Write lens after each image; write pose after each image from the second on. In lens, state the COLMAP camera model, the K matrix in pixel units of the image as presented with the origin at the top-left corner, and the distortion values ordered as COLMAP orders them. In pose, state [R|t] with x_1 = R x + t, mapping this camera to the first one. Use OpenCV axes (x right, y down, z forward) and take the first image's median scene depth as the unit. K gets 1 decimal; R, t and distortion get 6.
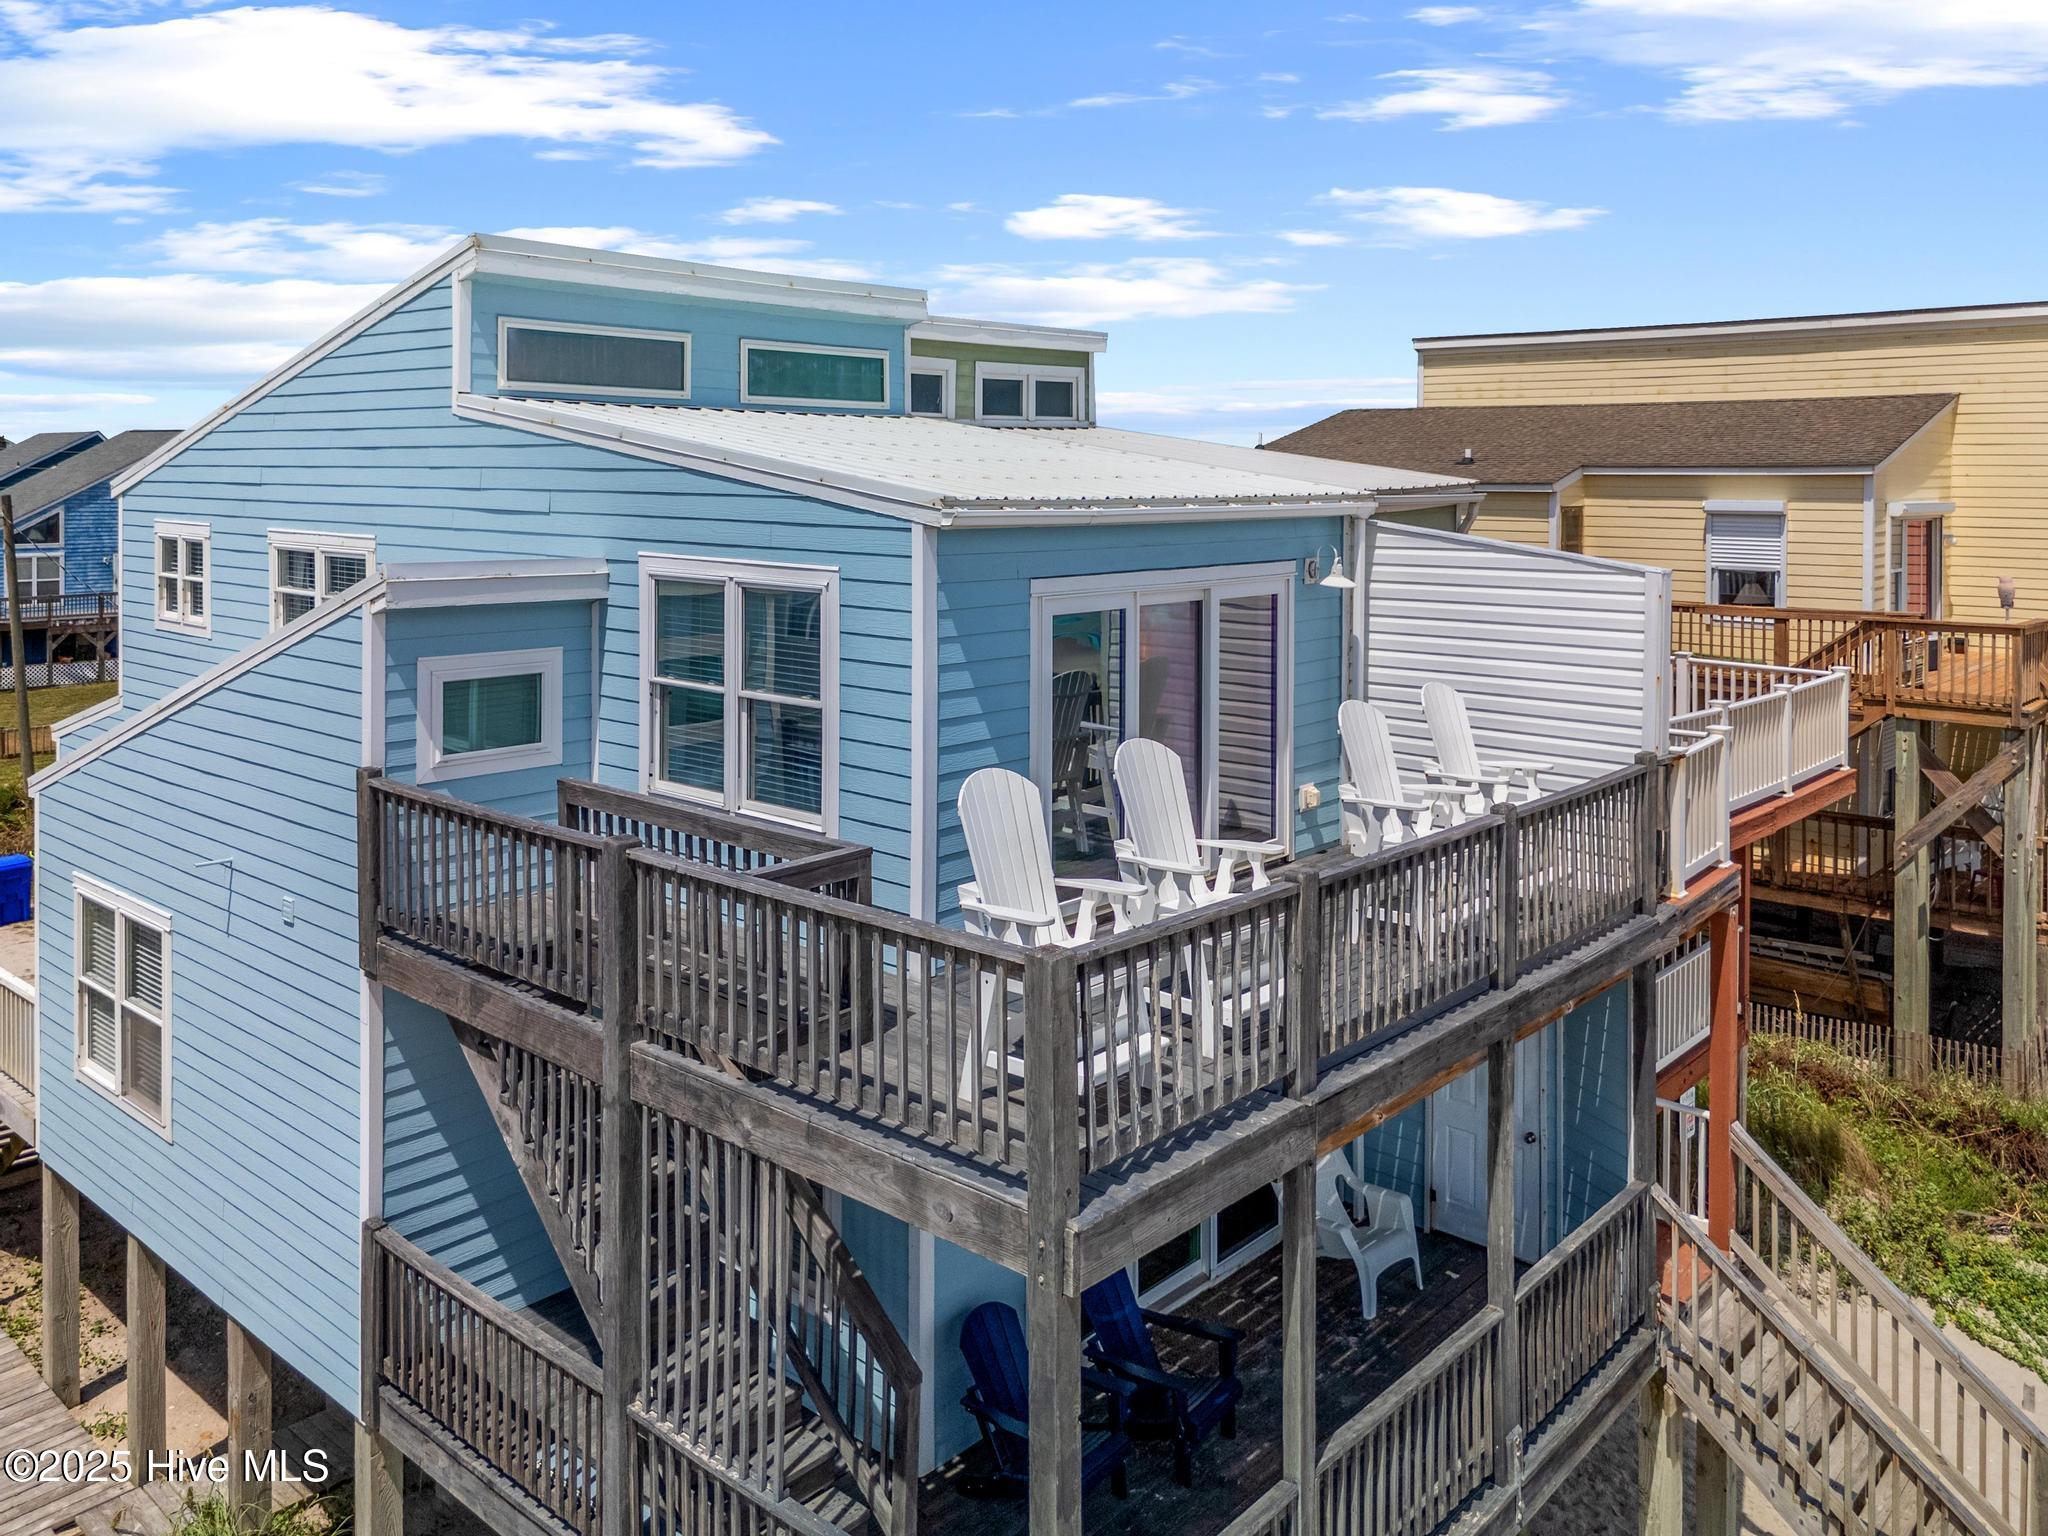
lens RADIAL K [[1588.9, 0, 1024.0], [0, 1588.9, 768.0], [0, 0, 1]] dist [-0.003491, -0.001094]
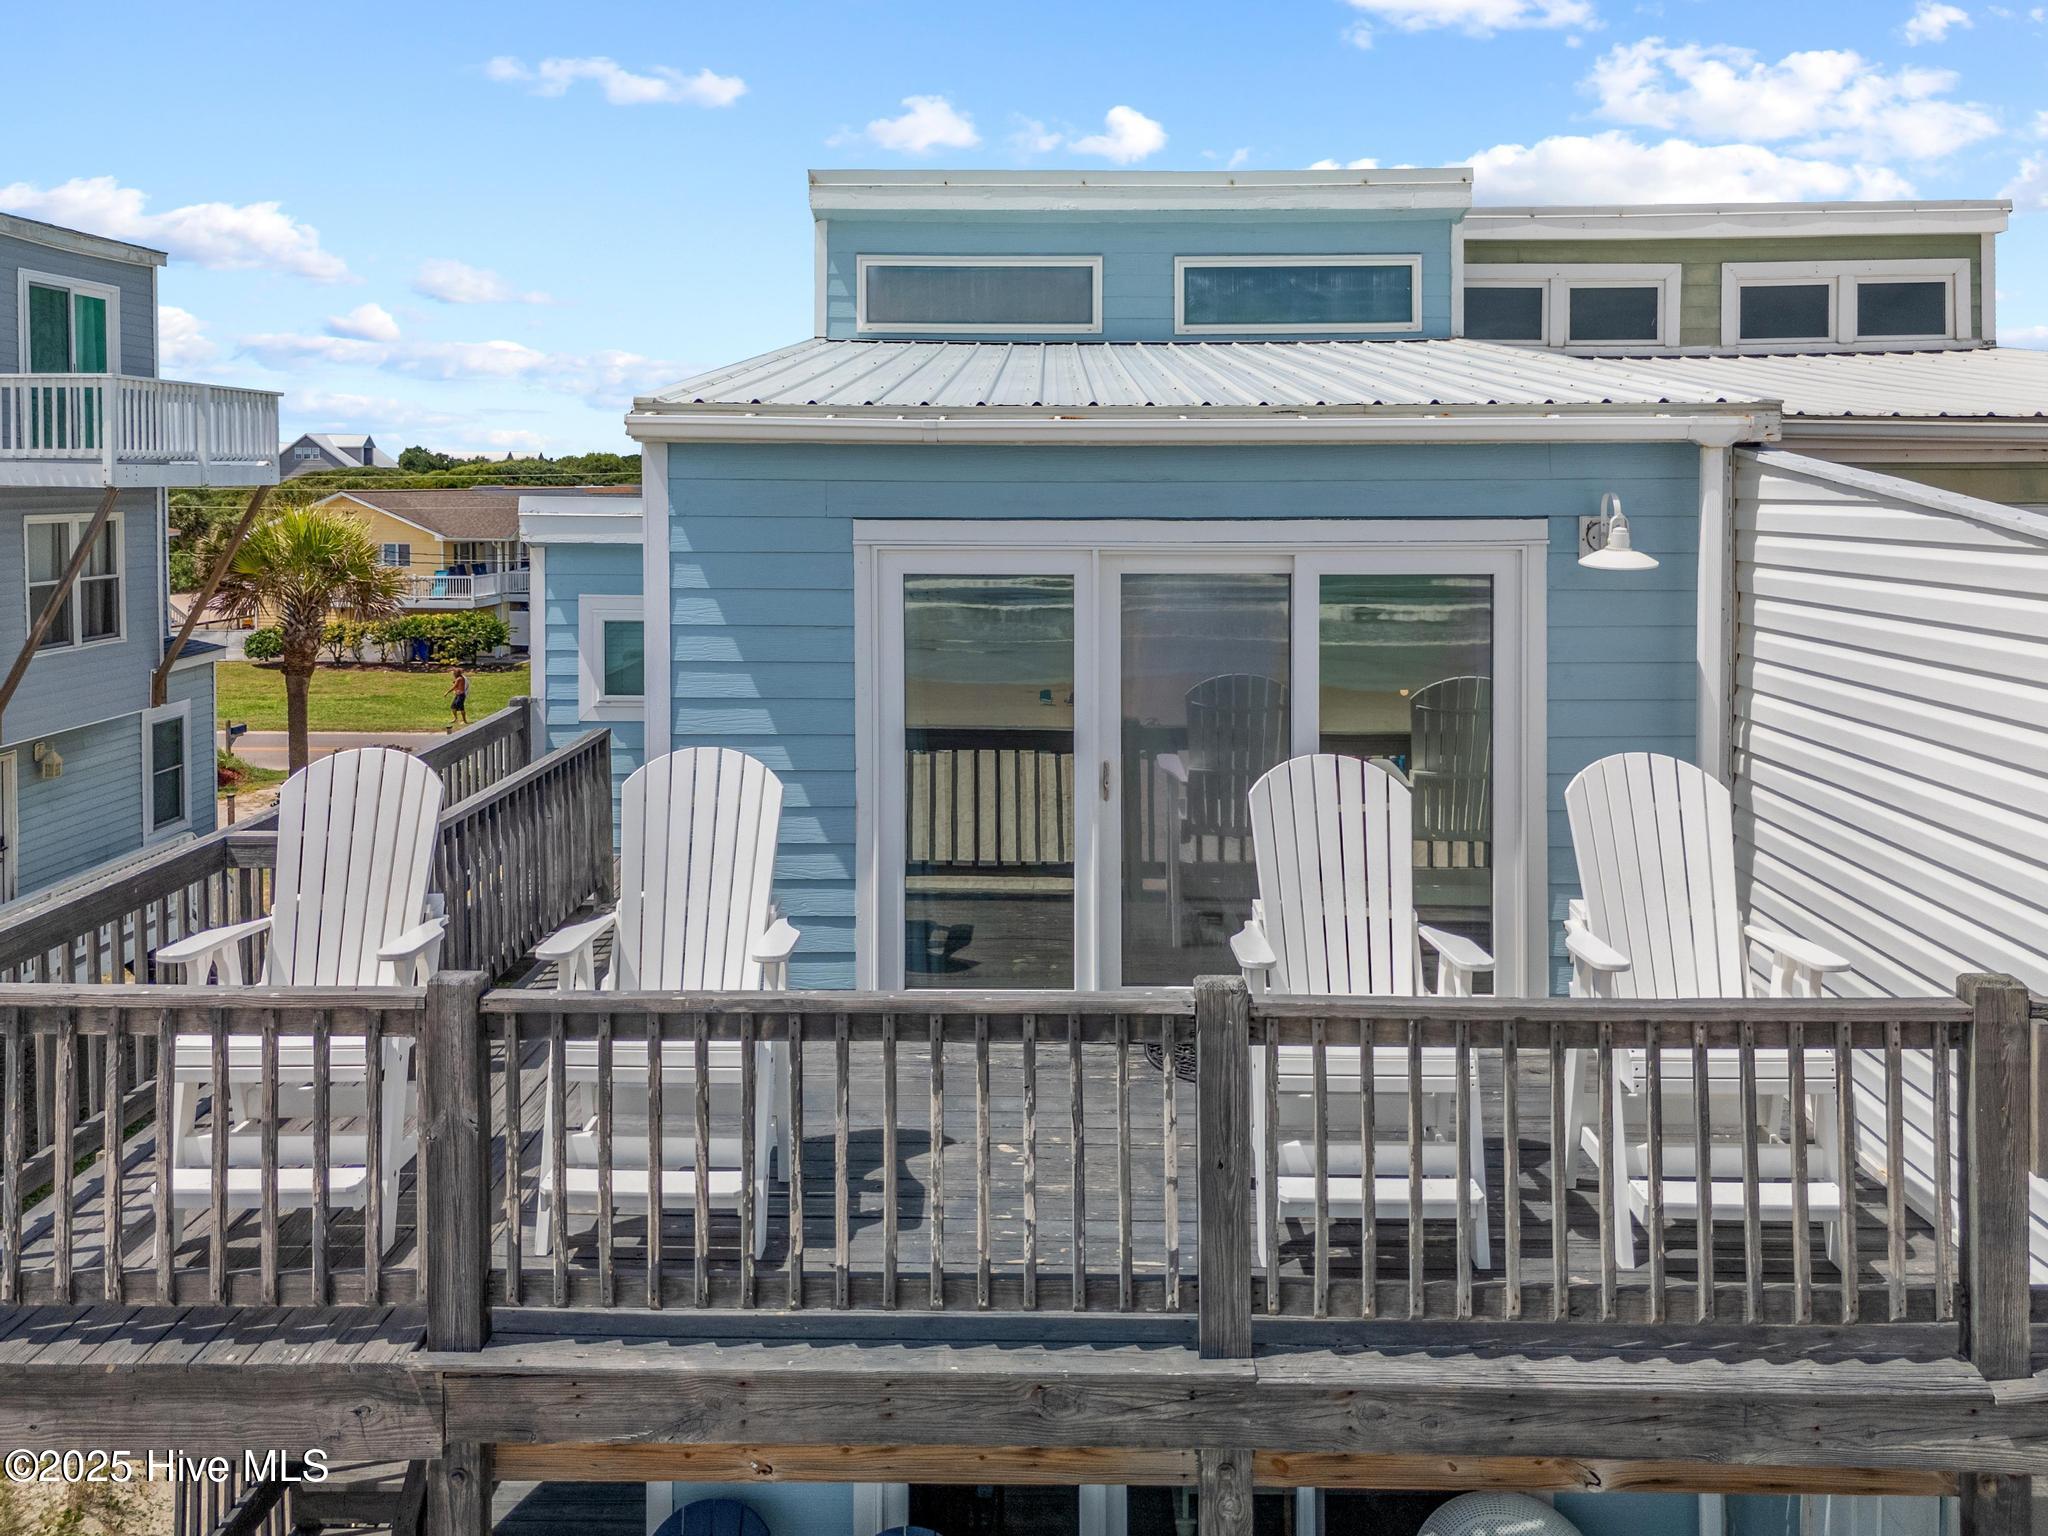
lens RADIAL K [[1602.3, 0, 1025.6], [0, 1602.3, 719.6], [0, 0, 1]] dist [0.007175, 0.004652]
pose [[0.644571, 0.107292, -0.756978, 0.427675], [-0.135114, 0.990506, 0.025341, -0.040586], [0.752510, 0.085944, 0.652949, 0.409895]]
